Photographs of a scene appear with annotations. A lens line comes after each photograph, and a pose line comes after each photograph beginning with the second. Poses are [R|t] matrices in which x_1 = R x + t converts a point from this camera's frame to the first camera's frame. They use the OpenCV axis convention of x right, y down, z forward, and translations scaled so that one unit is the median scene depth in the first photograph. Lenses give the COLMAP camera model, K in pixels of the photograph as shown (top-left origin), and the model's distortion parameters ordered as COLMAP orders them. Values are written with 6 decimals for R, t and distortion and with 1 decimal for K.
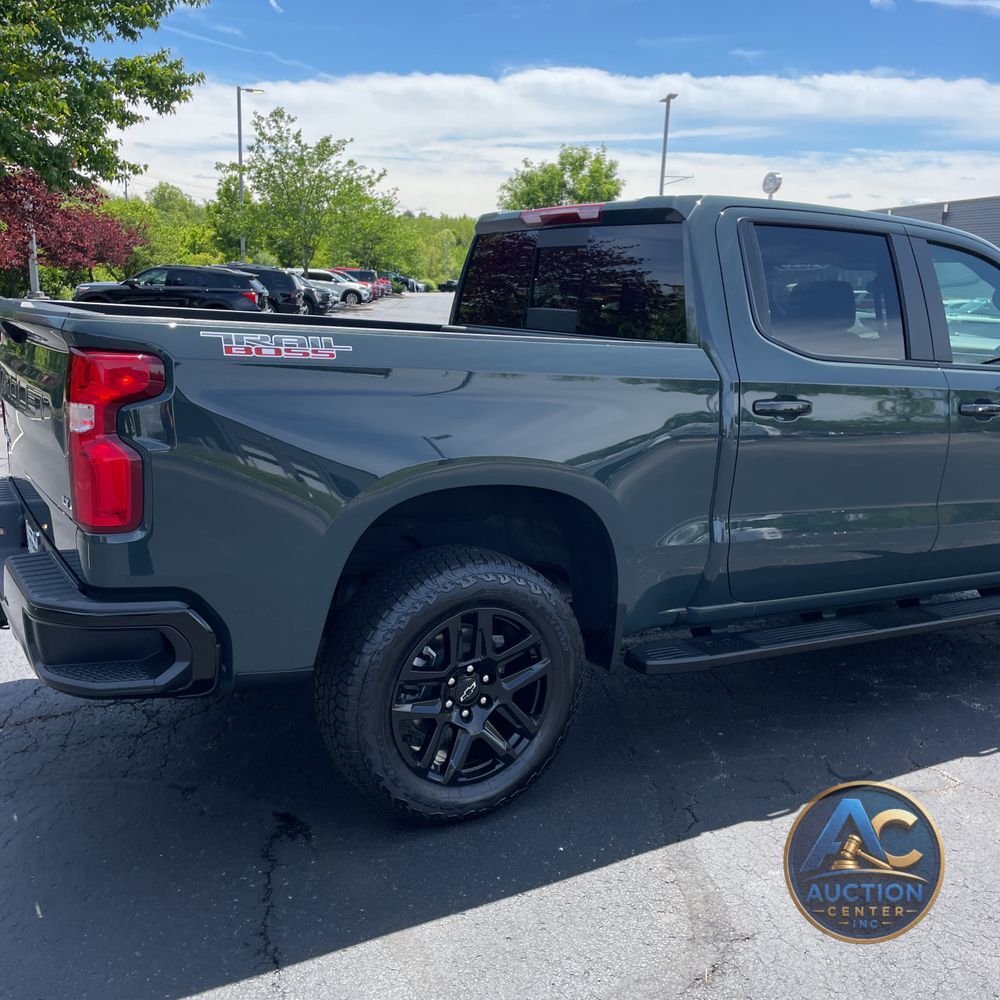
lens RADIAL K [[1017.0, 0, 494.8], [0, 1017.0, 492.7], [0, 0, 1]] dist [0.058409, -0.087912]
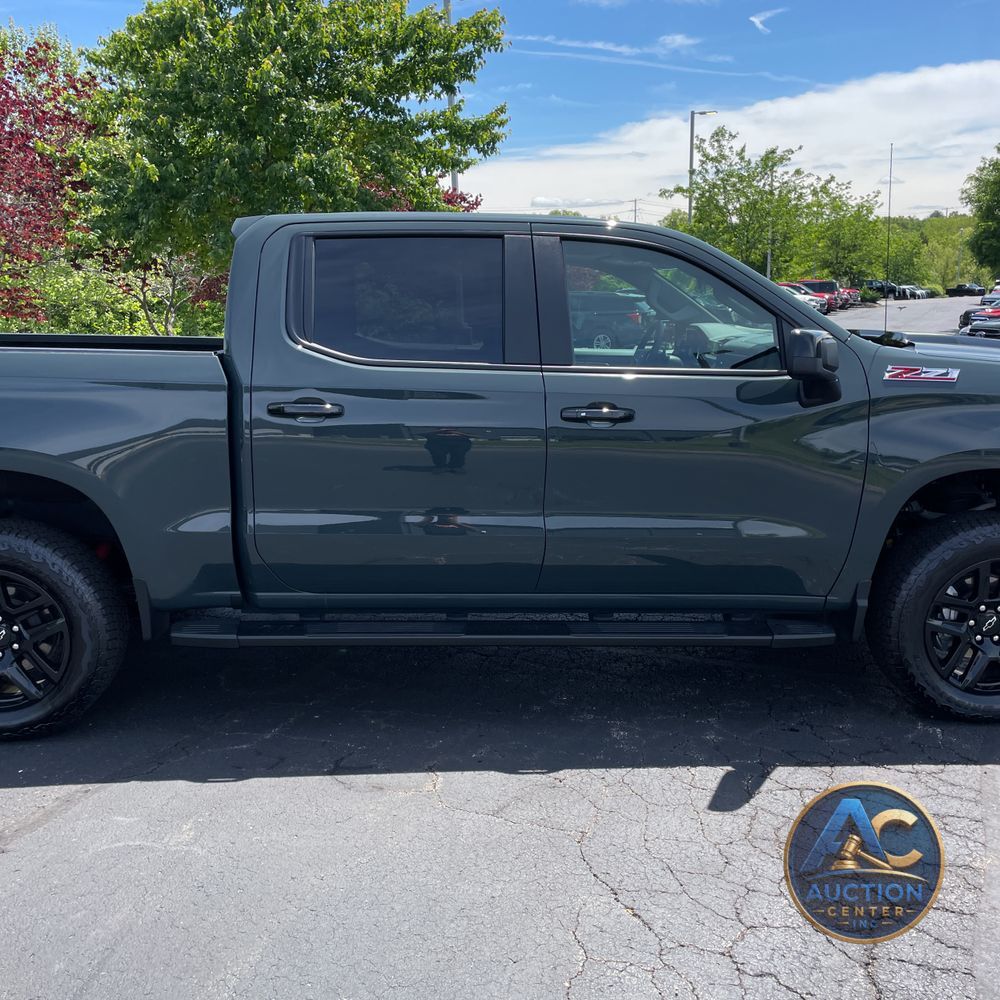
lens RADIAL K [[1009.0, 0, 500.0], [0, 1009.0, 500.0], [0, 0, 1]] dist [0.134949, -0.283057]
pose [[0.878726, 0.037616, -0.475843, 0.083619], [-0.042110, 0.999112, 0.001216, -0.000109], [0.475466, 0.018969, 0.879530, 0.013436]]
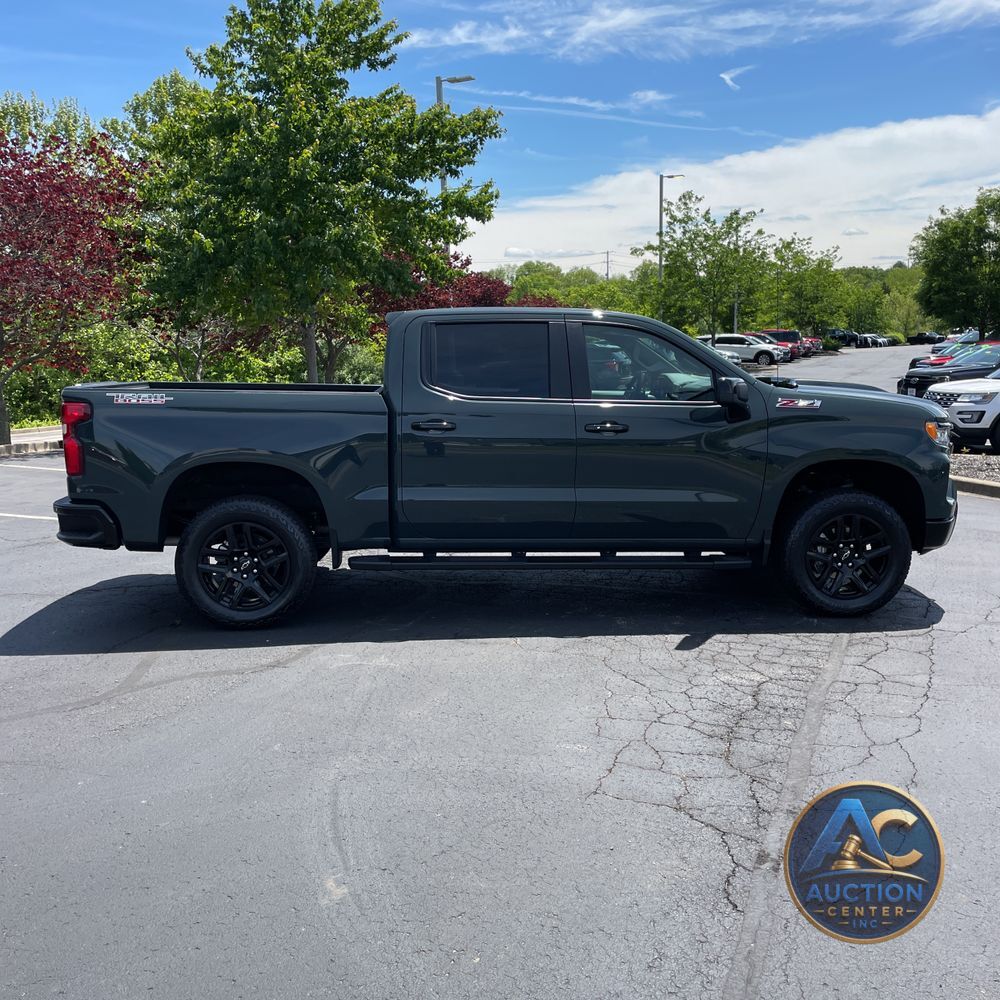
lens RADIAL K [[1021.6, 0, 500.0], [0, 1021.6, 500.0], [0, 0, 1]] dist [0.123158, -0.184949]
pose [[0.890850, 0.009761, -0.454192, 0.103918], [-0.034675, 0.998314, -0.046555, 0.010713], [0.452972, 0.057223, 0.889687, -0.047540]]
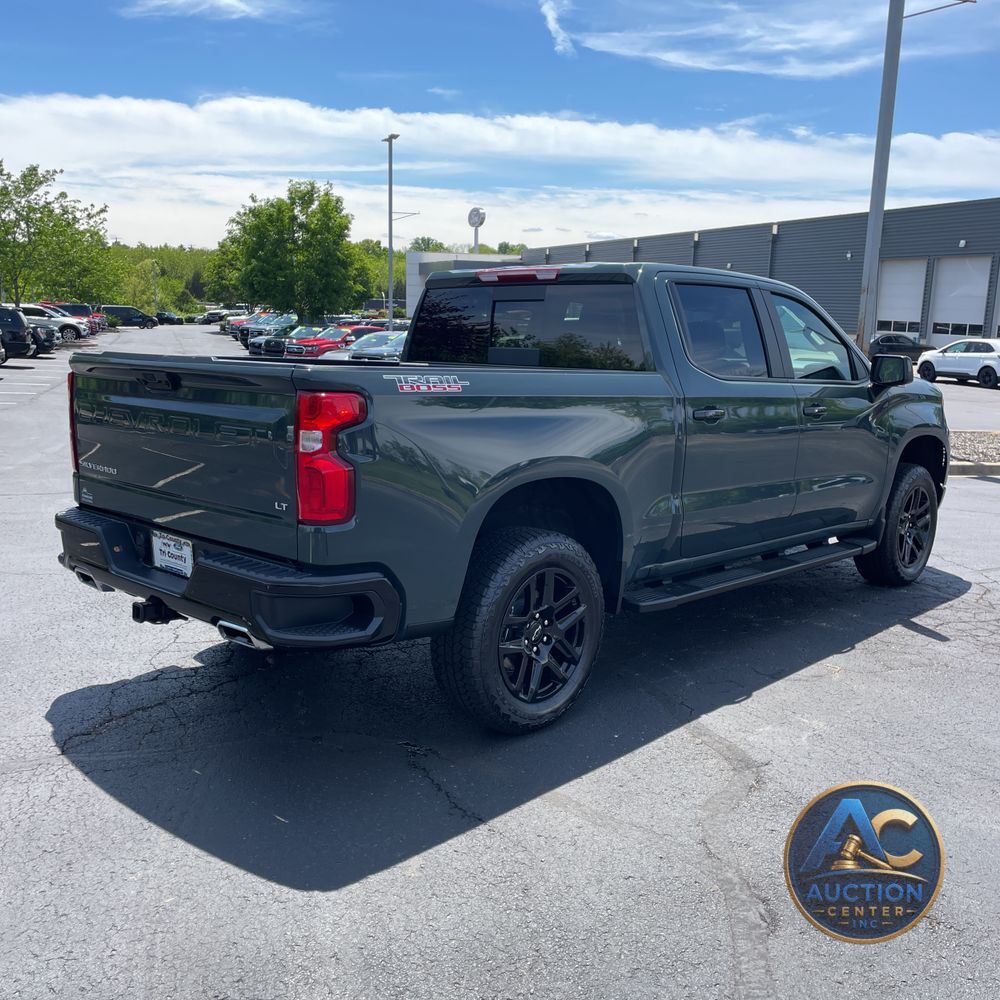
lens RADIAL K [[1022.0, 0, 495.3], [0, 1022.0, 501.6], [0, 0, 1]] dist [0.103381, -0.142579]
pose [[0.959853, -0.066972, 0.272392, -0.035780], [0.072590, 0.997306, -0.010588, 0.002590], [-0.270949, 0.029936, 0.962128, -0.024625]]
